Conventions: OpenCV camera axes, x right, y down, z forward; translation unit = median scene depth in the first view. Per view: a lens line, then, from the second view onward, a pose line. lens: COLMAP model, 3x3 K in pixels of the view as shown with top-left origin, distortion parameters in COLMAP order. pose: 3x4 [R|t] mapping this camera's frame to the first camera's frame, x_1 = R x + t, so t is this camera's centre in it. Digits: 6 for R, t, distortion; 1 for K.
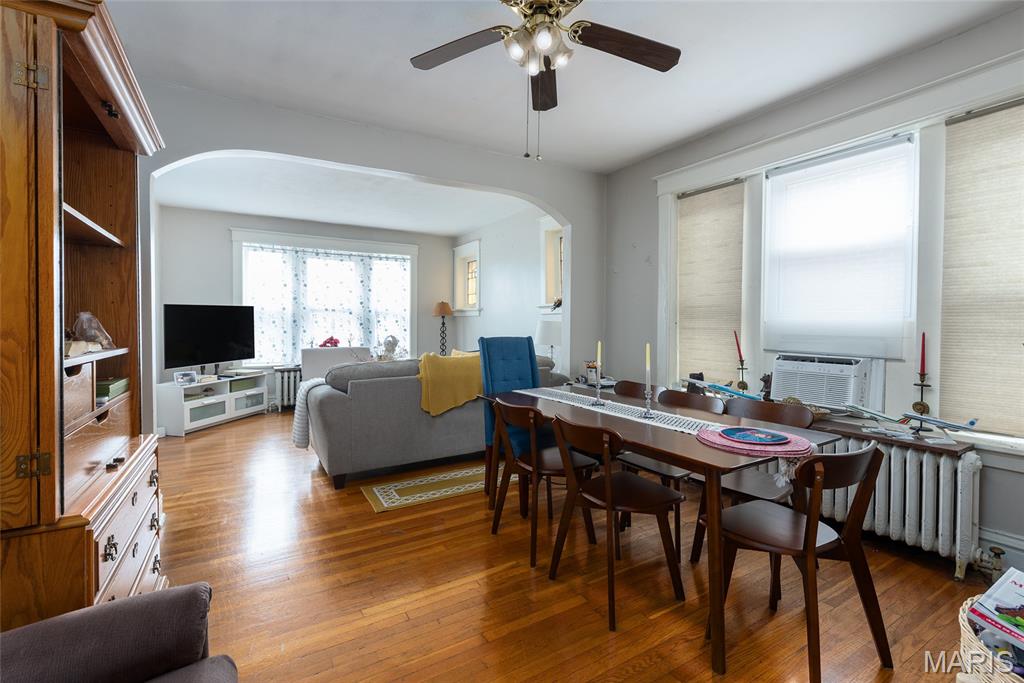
lens RADIAL K [[450.5, 0, 508.9], [0, 450.5, 333.4], [0, 0, 1]] dist [0.012789, 0.000068]
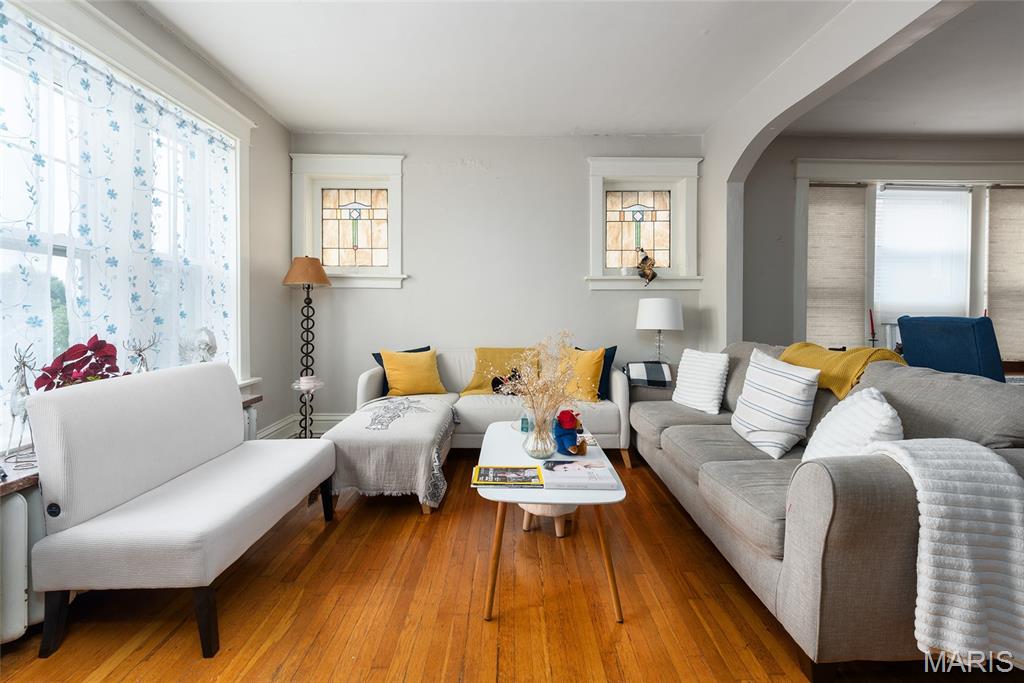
lens RADIAL K [[438.3, 0, 506.6], [0, 438.3, 317.4], [0, 0, 1]] dist [0.010016, -0.000513]
pose [[0.498307, -0.013477, 0.866896, -0.542702], [0.015959, 0.999852, 0.006370, -0.003761], [-0.866854, 0.010661, 0.498448, 0.677732]]
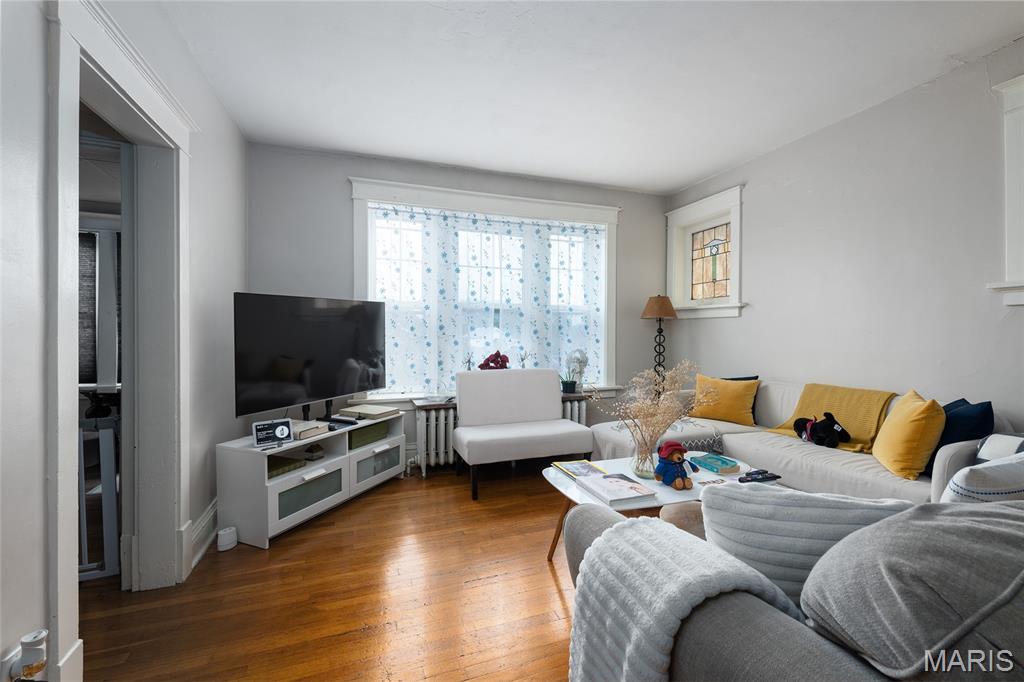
lens RADIAL K [[428.2, 0, 517.9], [0, 428.2, 340.7], [0, 0, 1]] dist [0.016166, 0.000175]
pose [[0.984724, -0.000809, -0.174122, -0.280738], [-0.000194, 0.999983, -0.005745, -0.005105], [0.174124, 0.005691, 0.984707, 0.452055]]
